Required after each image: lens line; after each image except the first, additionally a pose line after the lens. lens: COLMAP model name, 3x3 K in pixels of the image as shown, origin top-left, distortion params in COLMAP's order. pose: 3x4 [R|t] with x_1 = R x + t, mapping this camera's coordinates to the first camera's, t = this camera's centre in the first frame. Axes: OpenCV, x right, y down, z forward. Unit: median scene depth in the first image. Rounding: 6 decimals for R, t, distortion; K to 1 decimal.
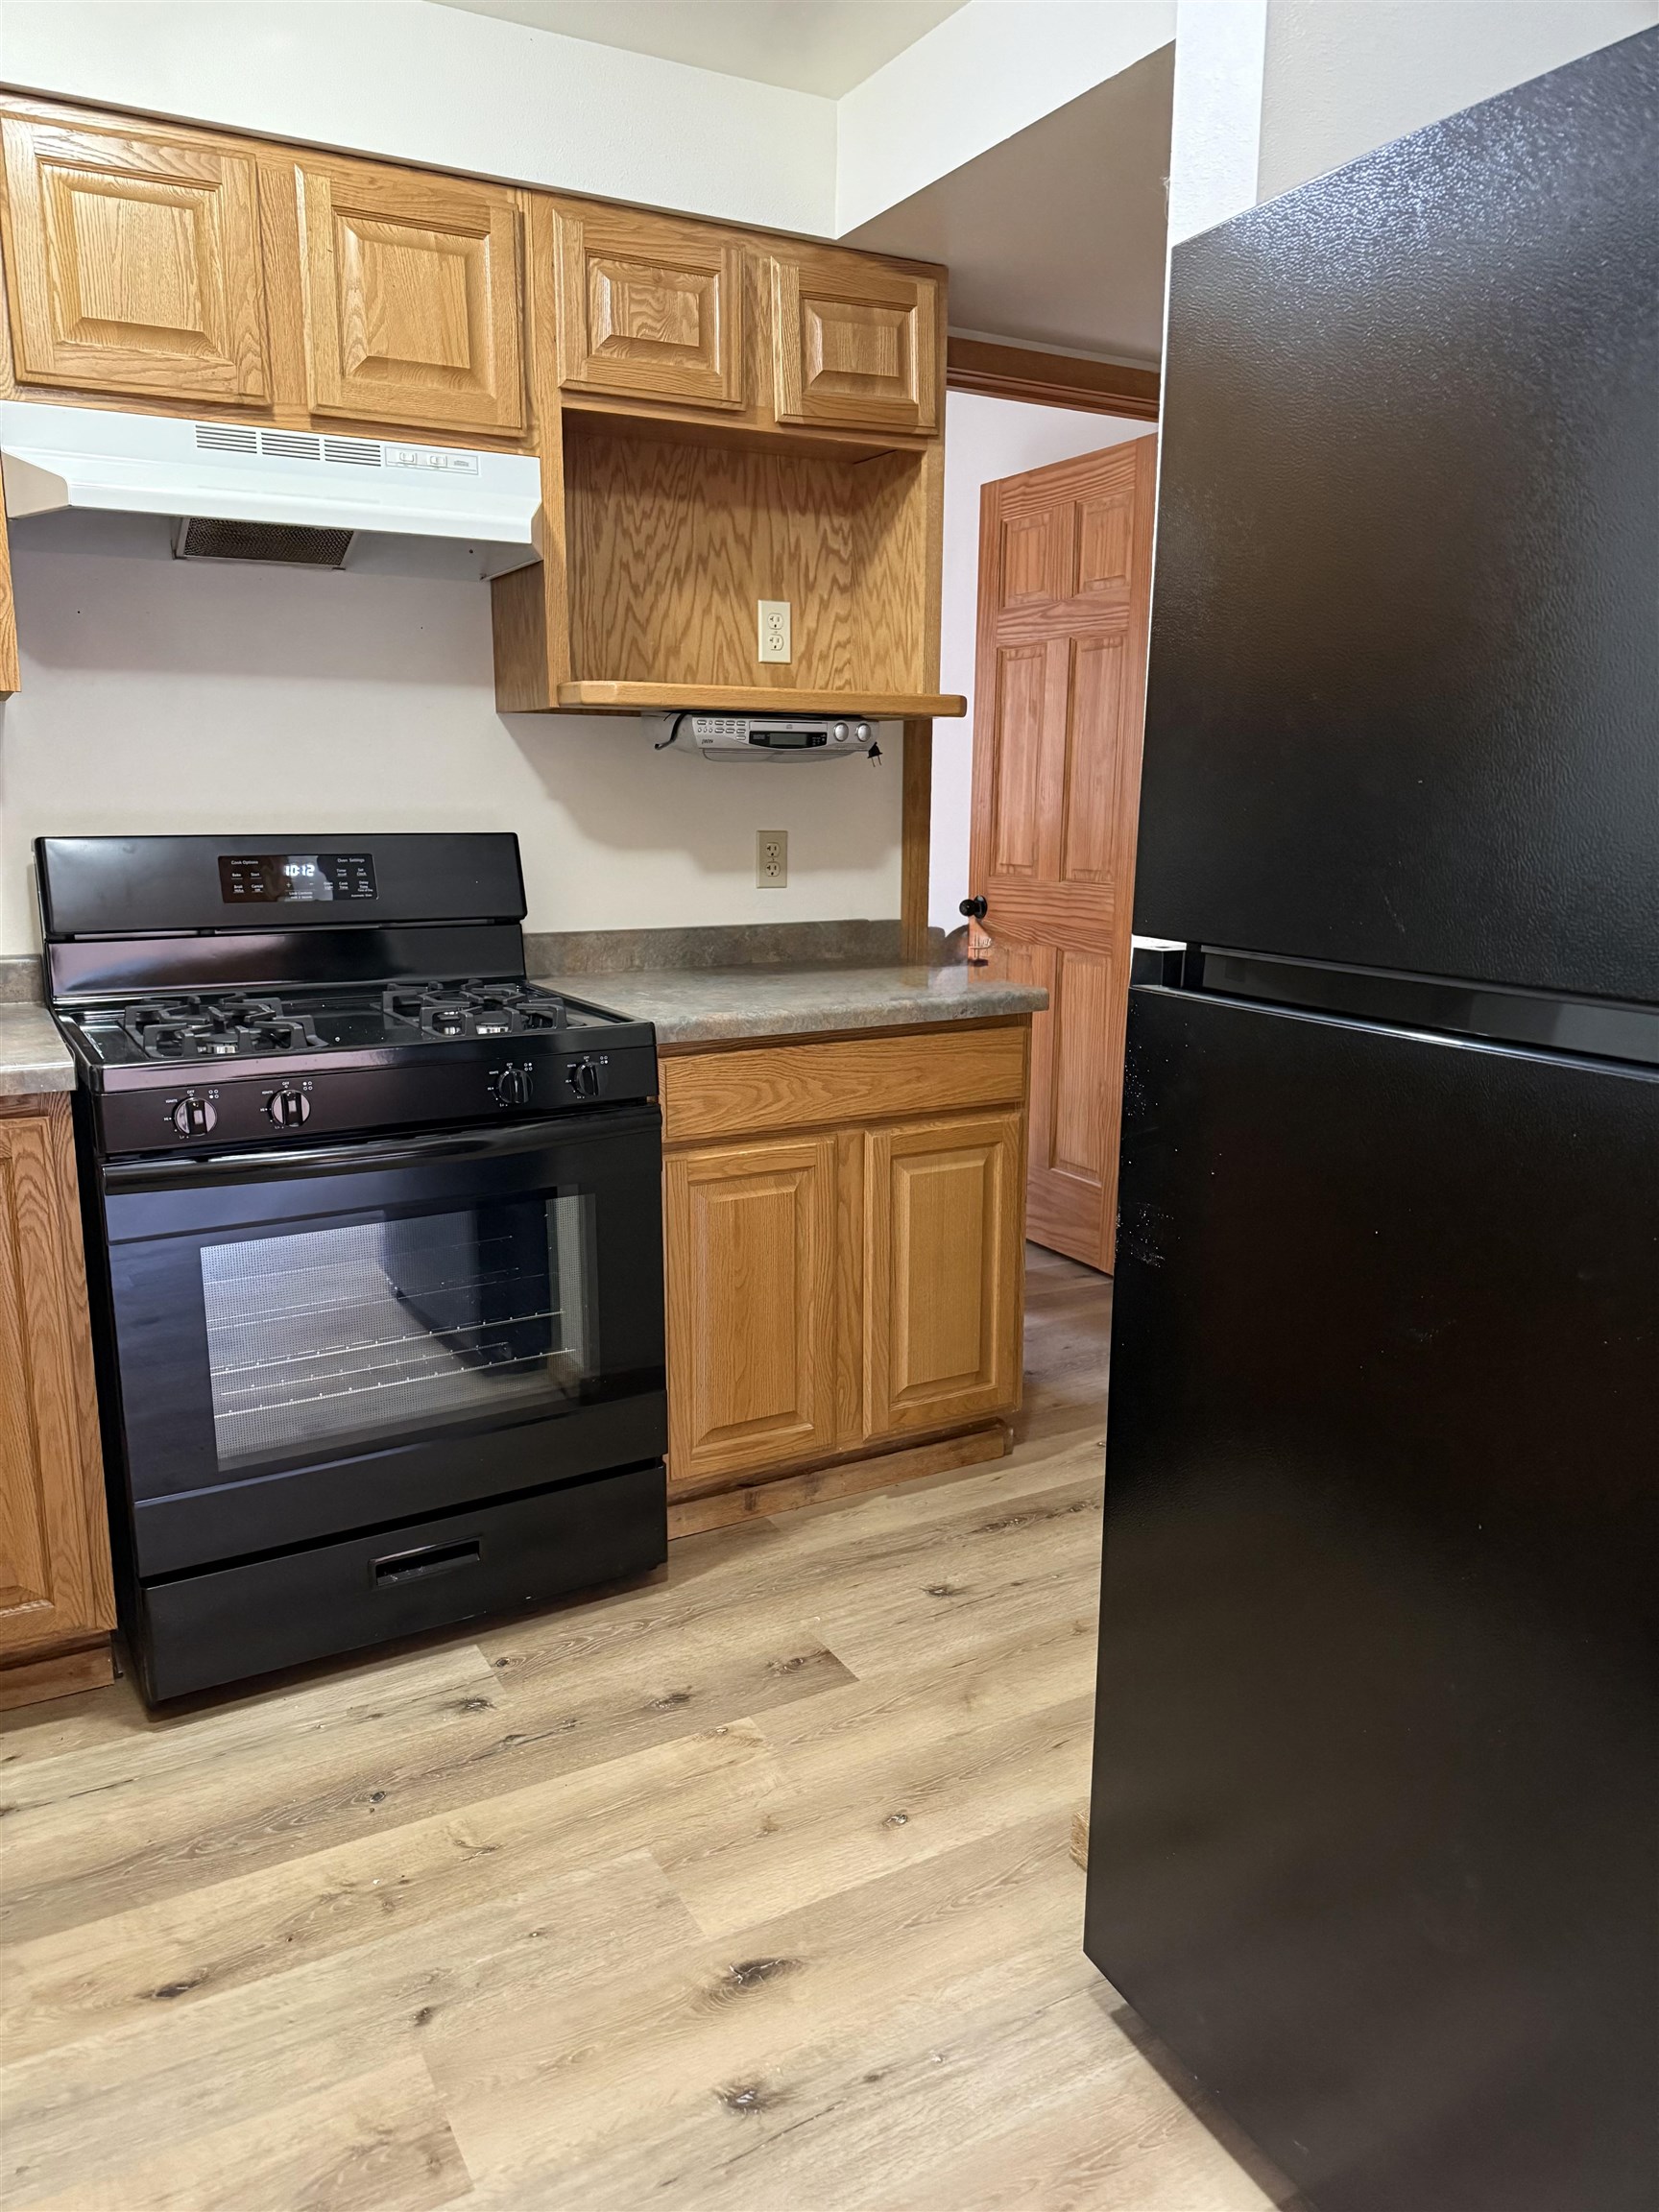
lens RADIAL K [[1555.9, 0, 828.7], [0, 1555.9, 1102.5], [0, 0, 1]] dist [0.045627, -0.053559]
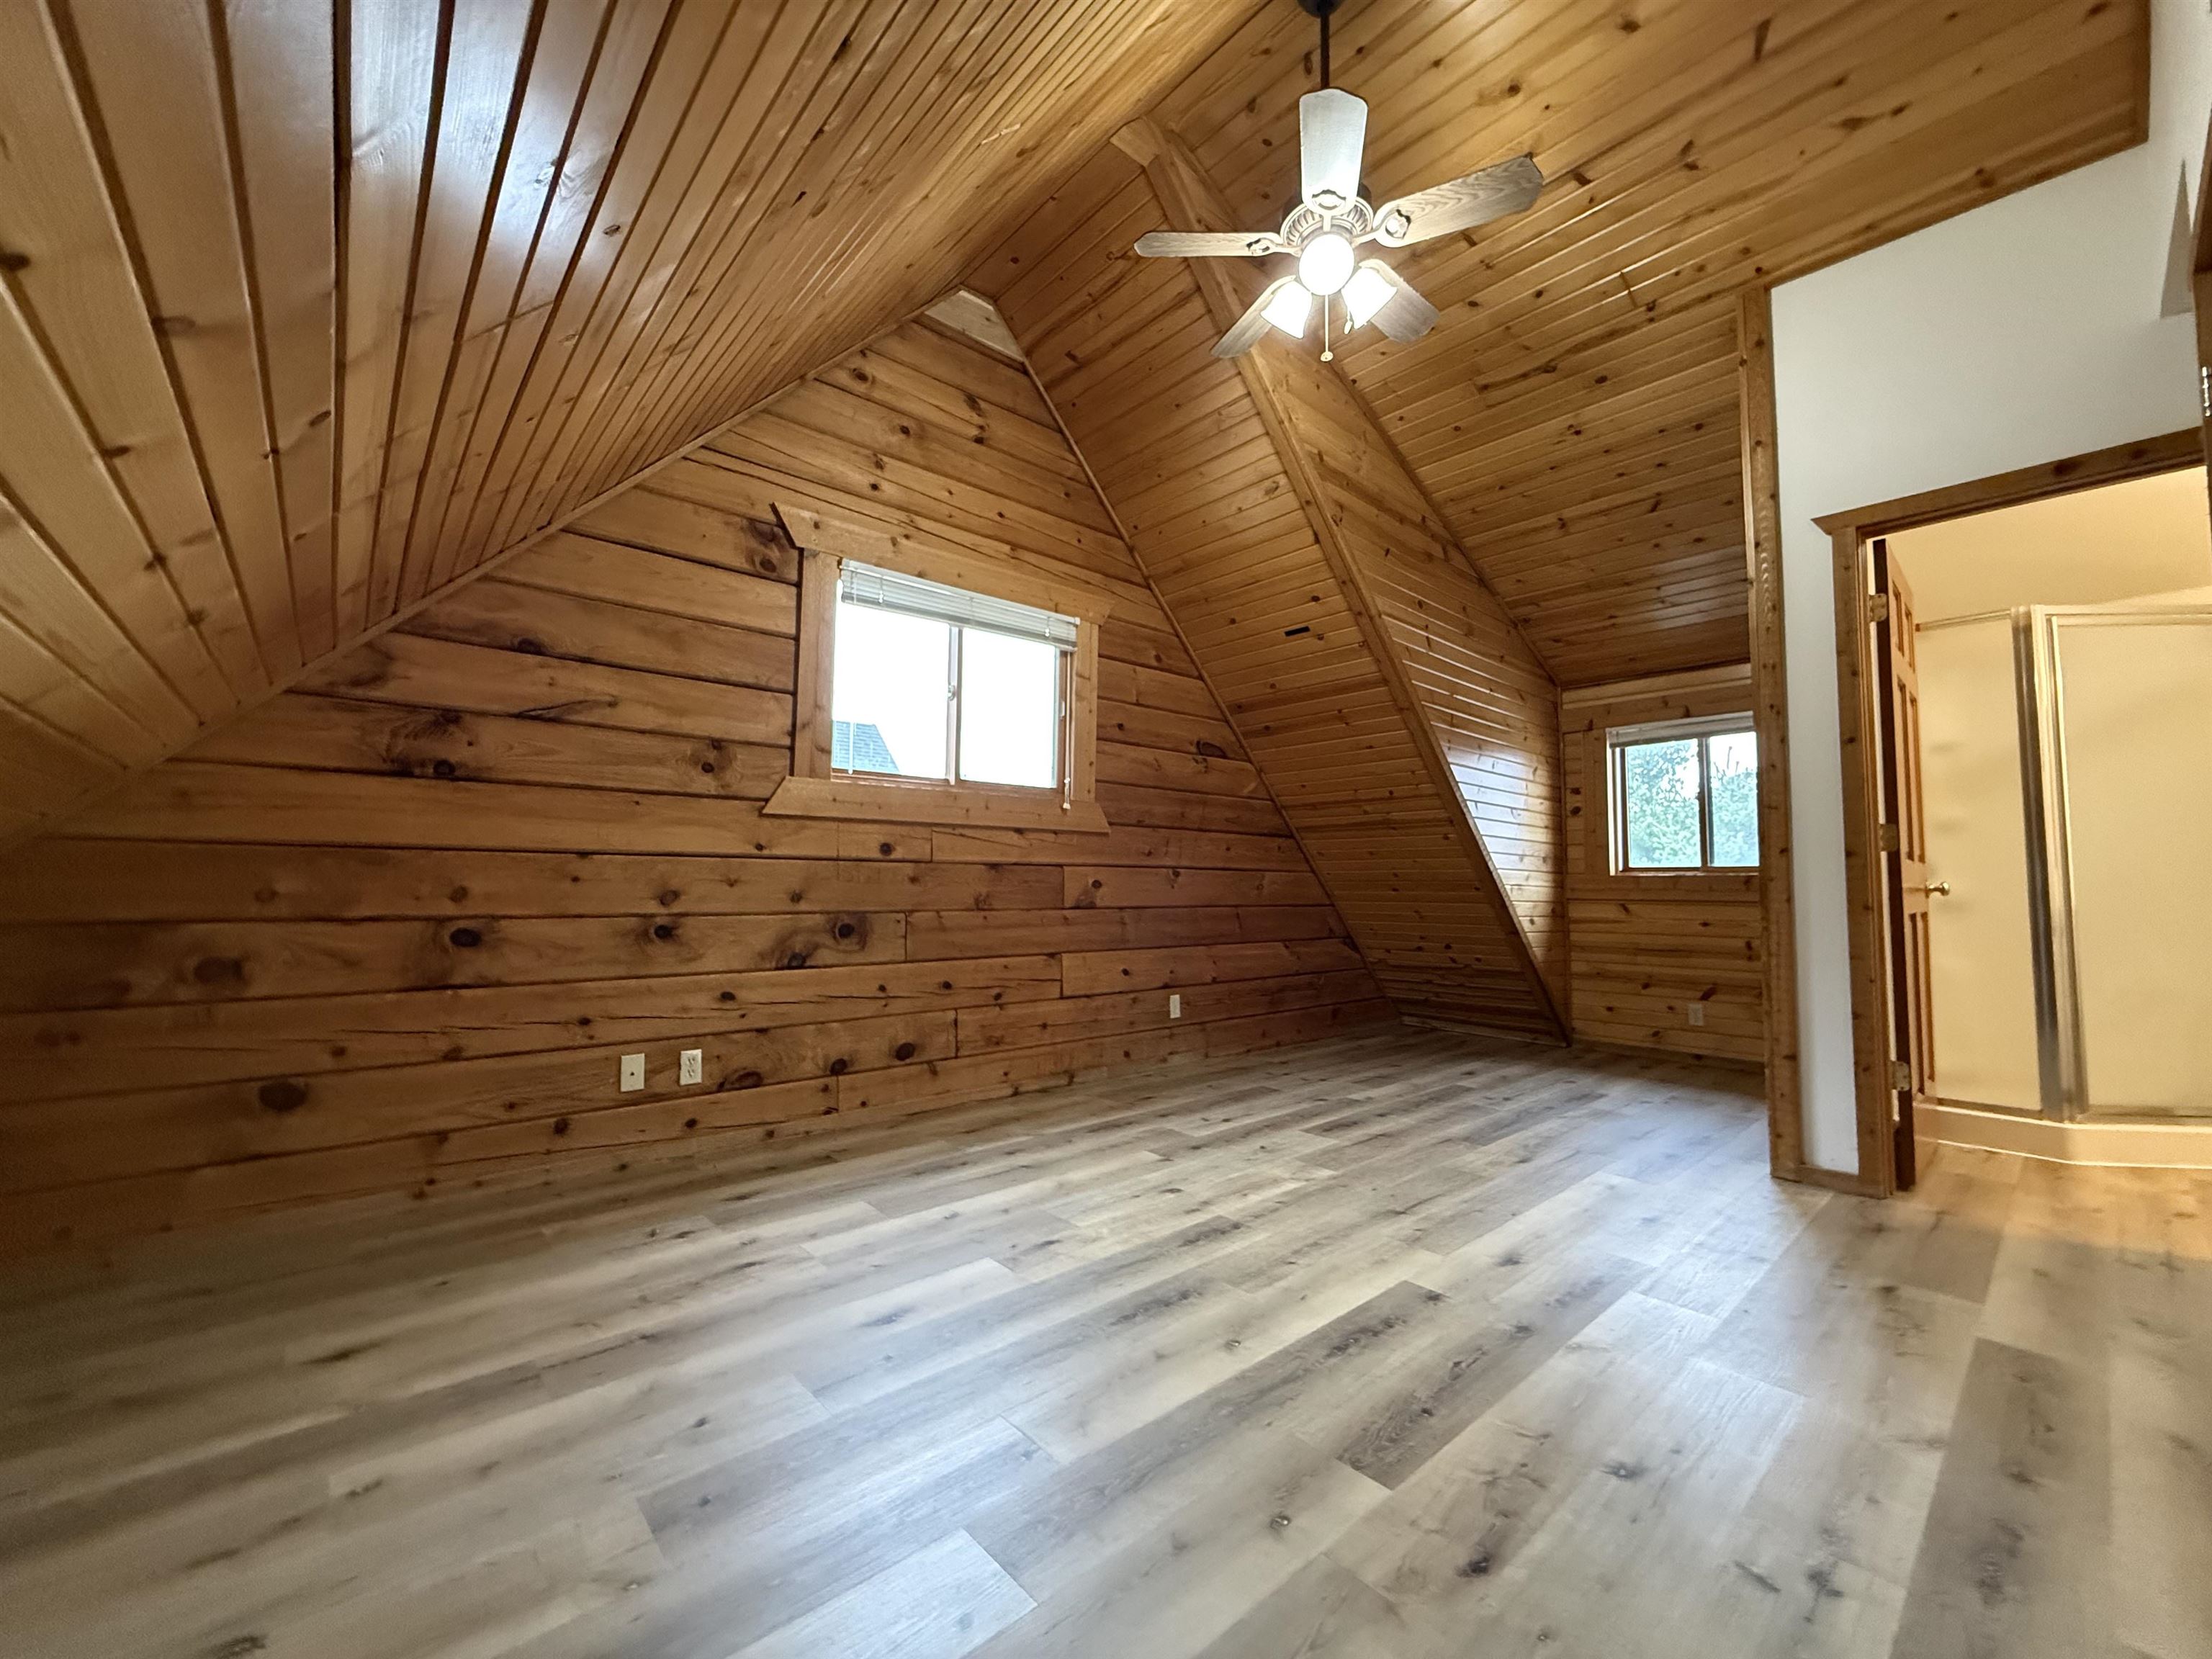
lens RADIAL K [[876.6, 0, 1098.8], [0, 876.6, 826.6], [0, 0, 1]] dist [0.000481, -0.000033]
pose [[0.979528, 0.018334, 0.200474, -0.630029], [0.033182, 0.967518, -0.250615, 0.113895], [-0.198557, 0.252136, 0.947102, 0.177078]]
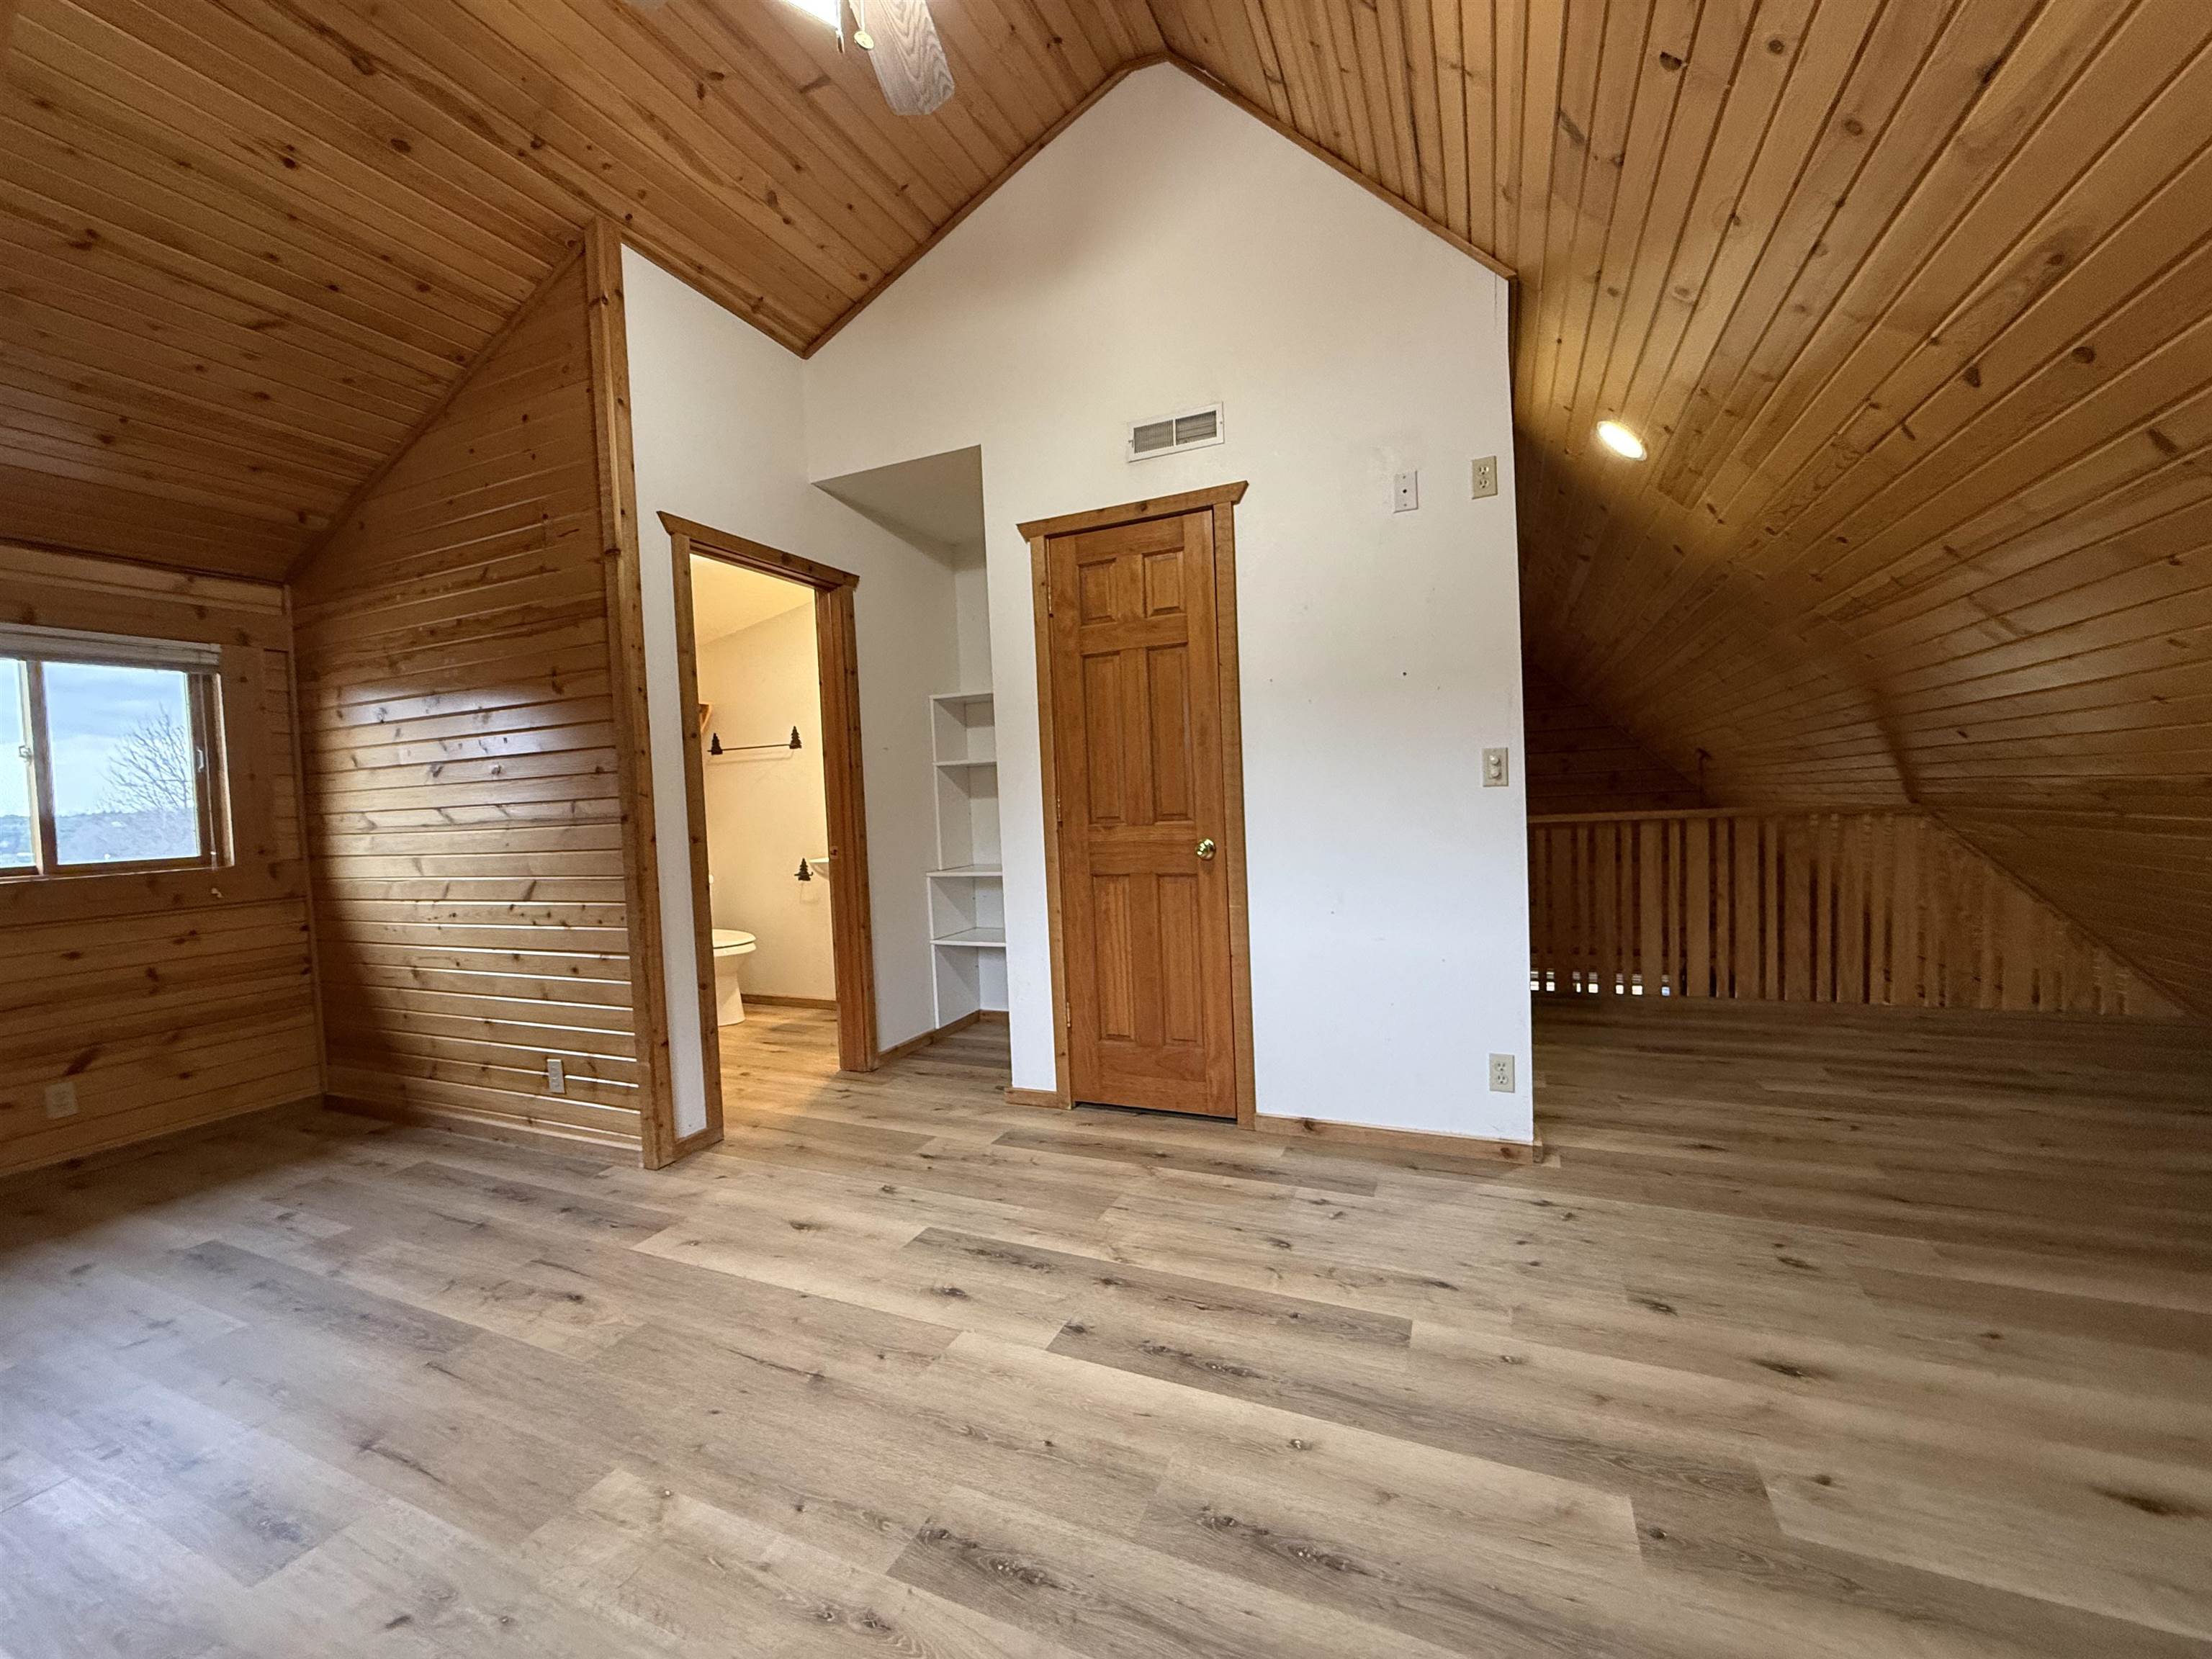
lens RADIAL K [[876.6, 0, 1103.5], [0, 876.6, 825.1], [0, 0, 1]] dist [0.000481, -0.000033]
pose [[-0.587801, -0.000360, 0.809005, -0.787986], [0.196392, 0.970023, 0.143125, -0.195872], [-0.784806, 0.243011, -0.570110, 1.346295]]
